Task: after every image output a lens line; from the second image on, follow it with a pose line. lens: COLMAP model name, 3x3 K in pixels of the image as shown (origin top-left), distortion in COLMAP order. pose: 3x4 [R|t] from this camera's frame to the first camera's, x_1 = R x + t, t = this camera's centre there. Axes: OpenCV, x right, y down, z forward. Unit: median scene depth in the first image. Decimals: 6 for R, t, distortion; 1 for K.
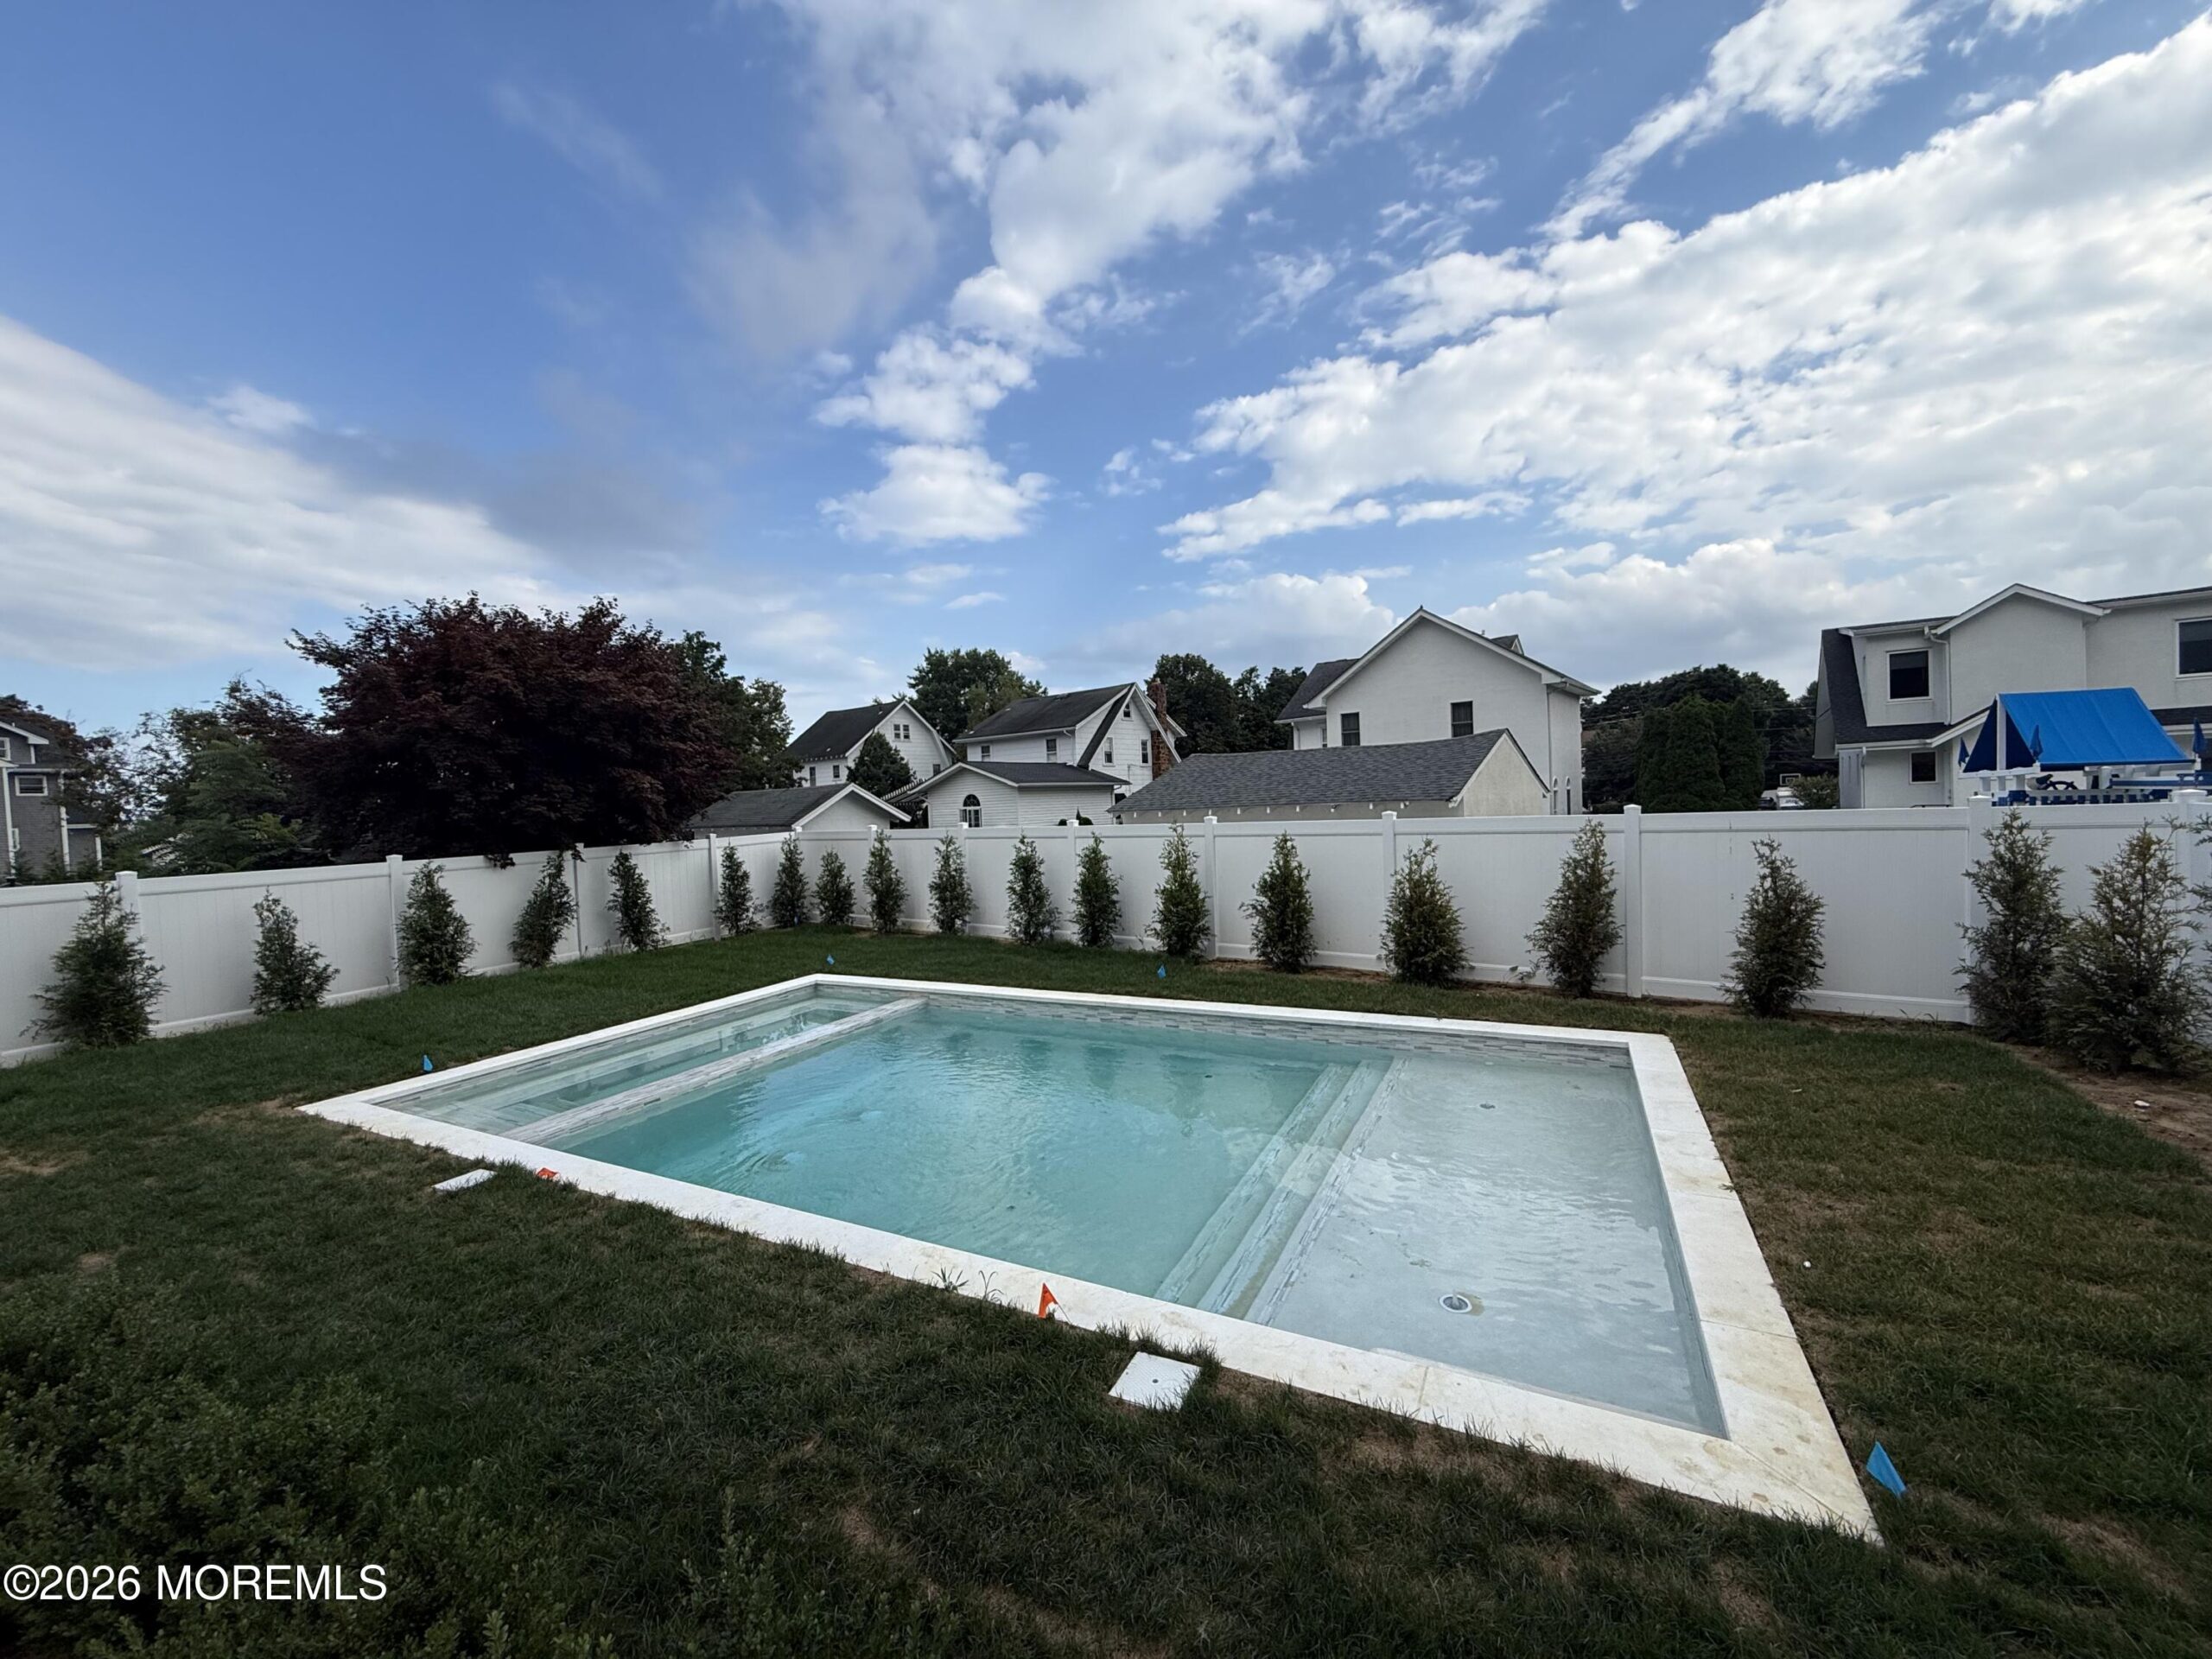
lens RADIAL K [[867.4, 0, 1111.9], [0, 867.4, 804.9], [0, 0, 1]] dist [-0.001663, 0.000120]
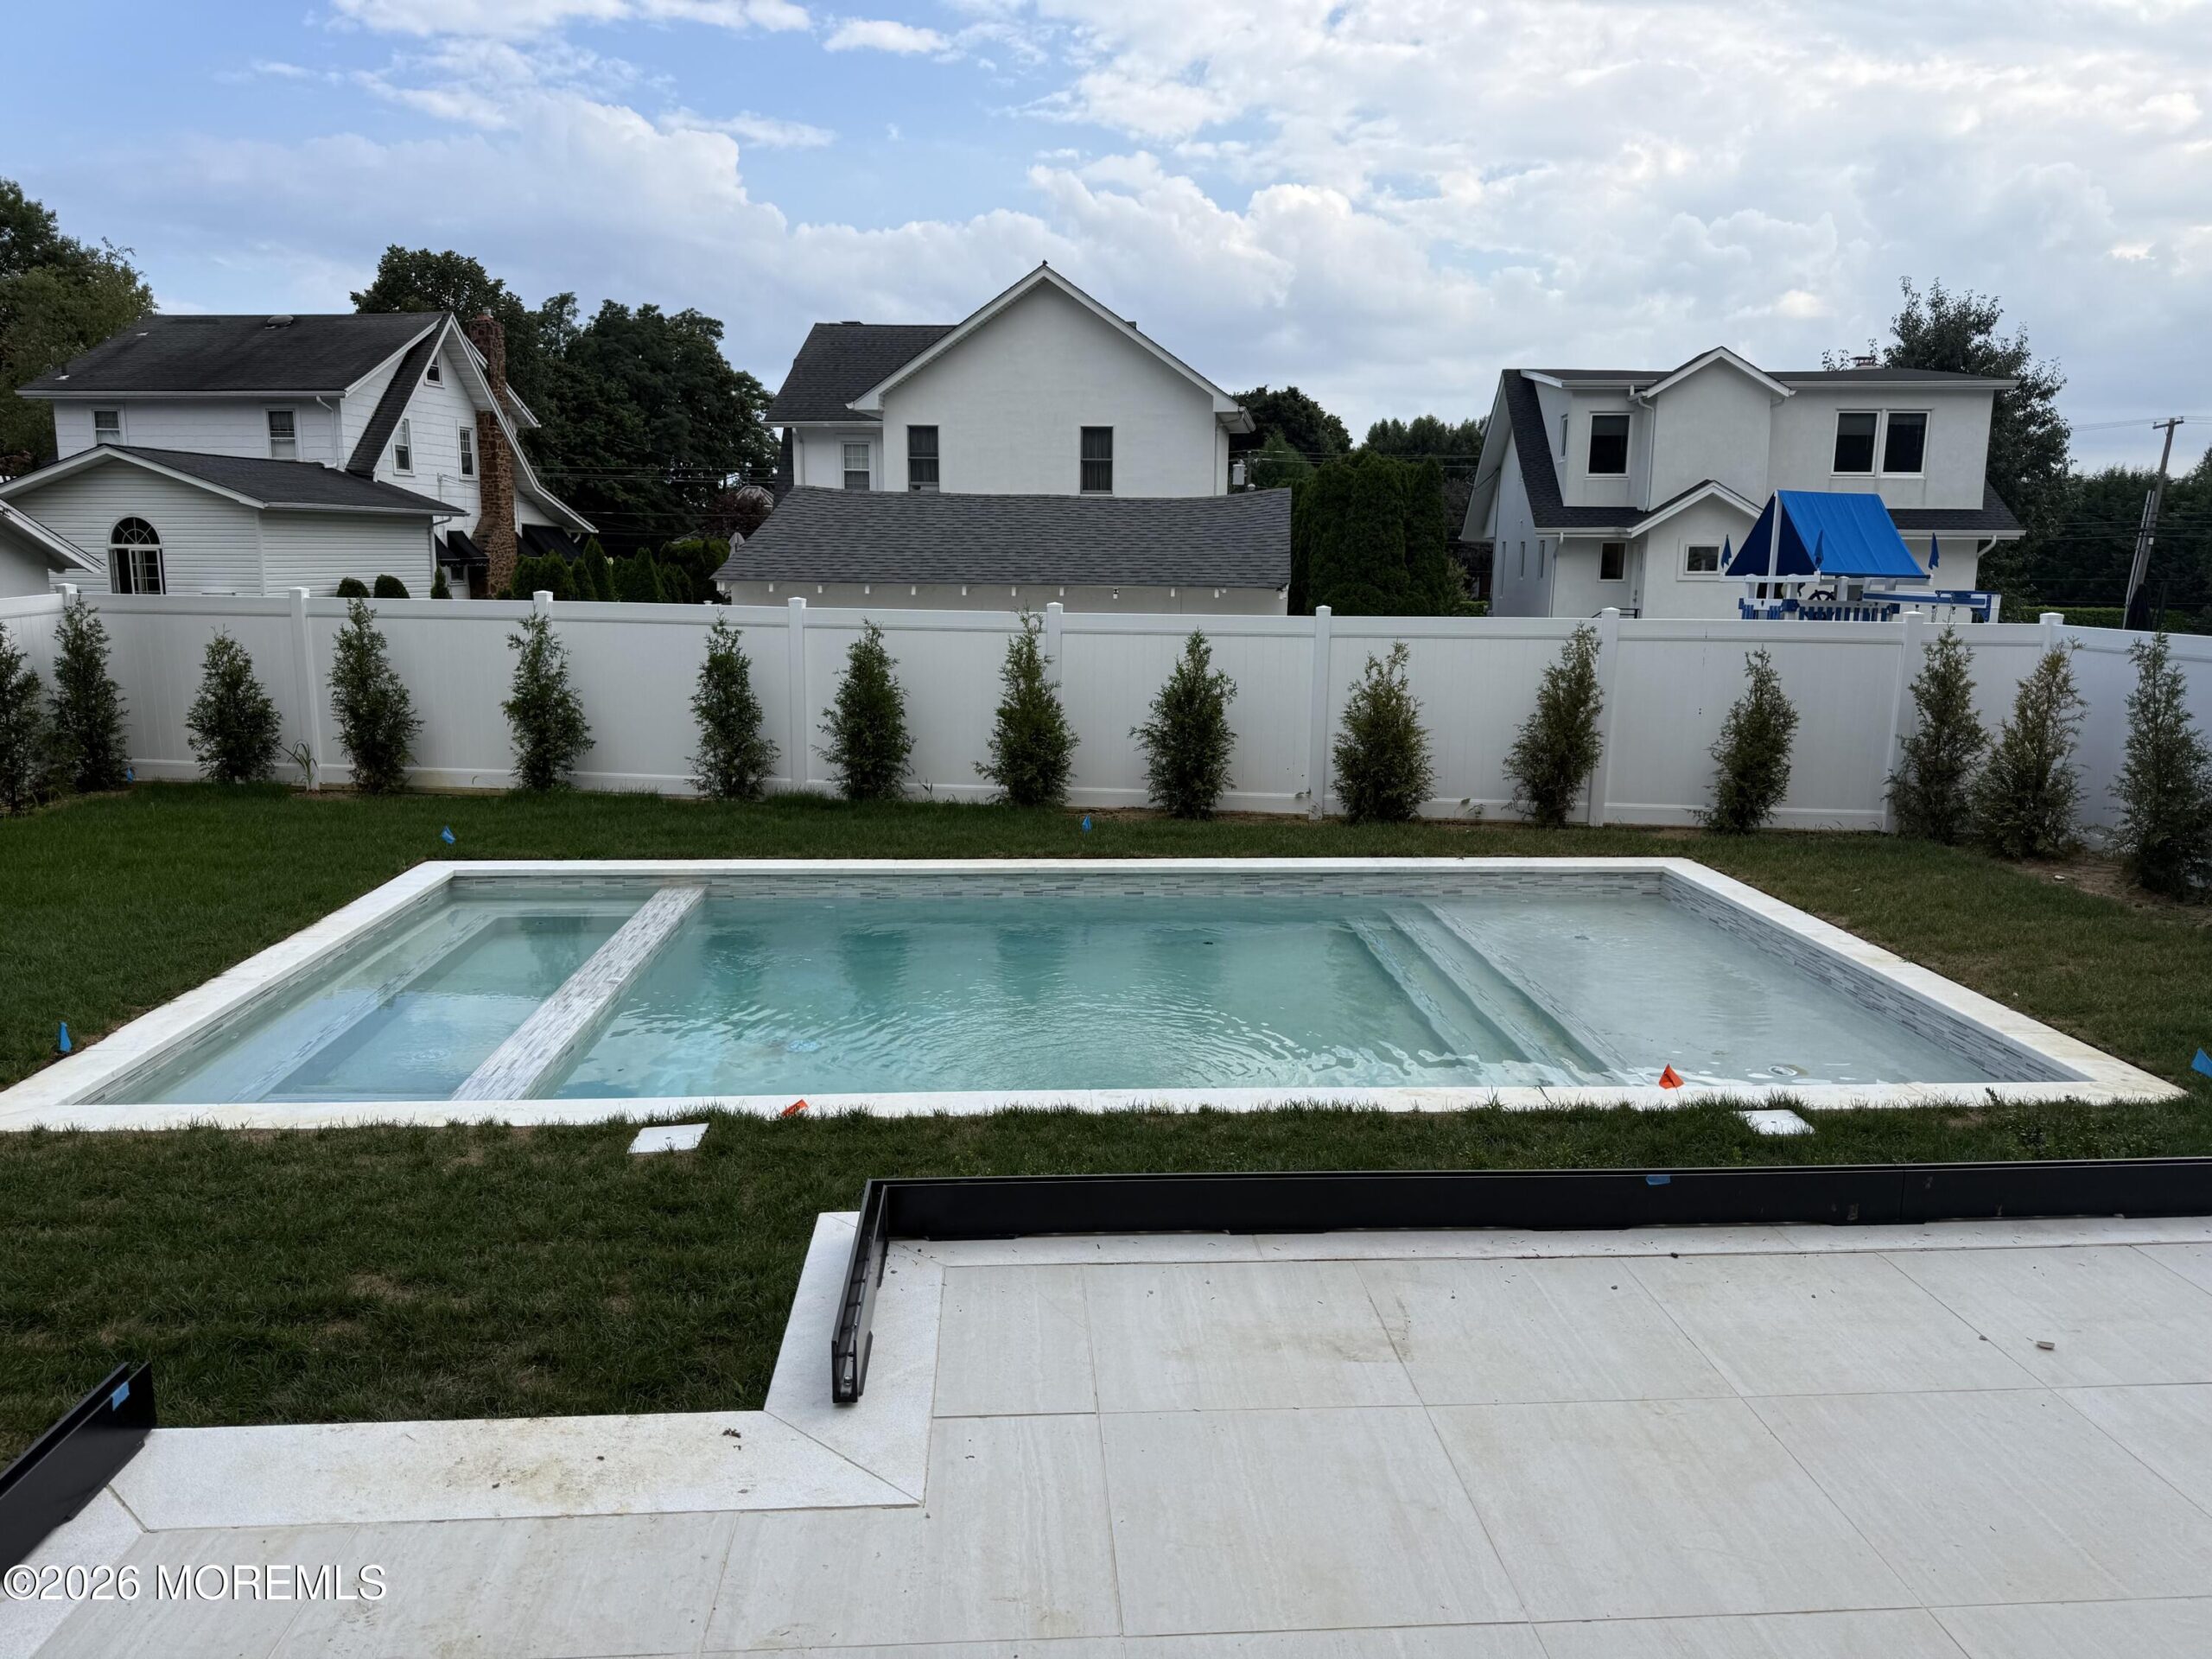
lens RADIAL K [[1539.2, 0, 1106.0], [0, 1539.2, 829.5], [0, 0, 1]] dist [0.083489, -0.110030]
pose [[0.855132, -0.042068, 0.516701, -0.431859], [-0.044755, 0.986990, 0.154426, 0.001274], [-0.516475, -0.155180, 0.842124, -0.053987]]
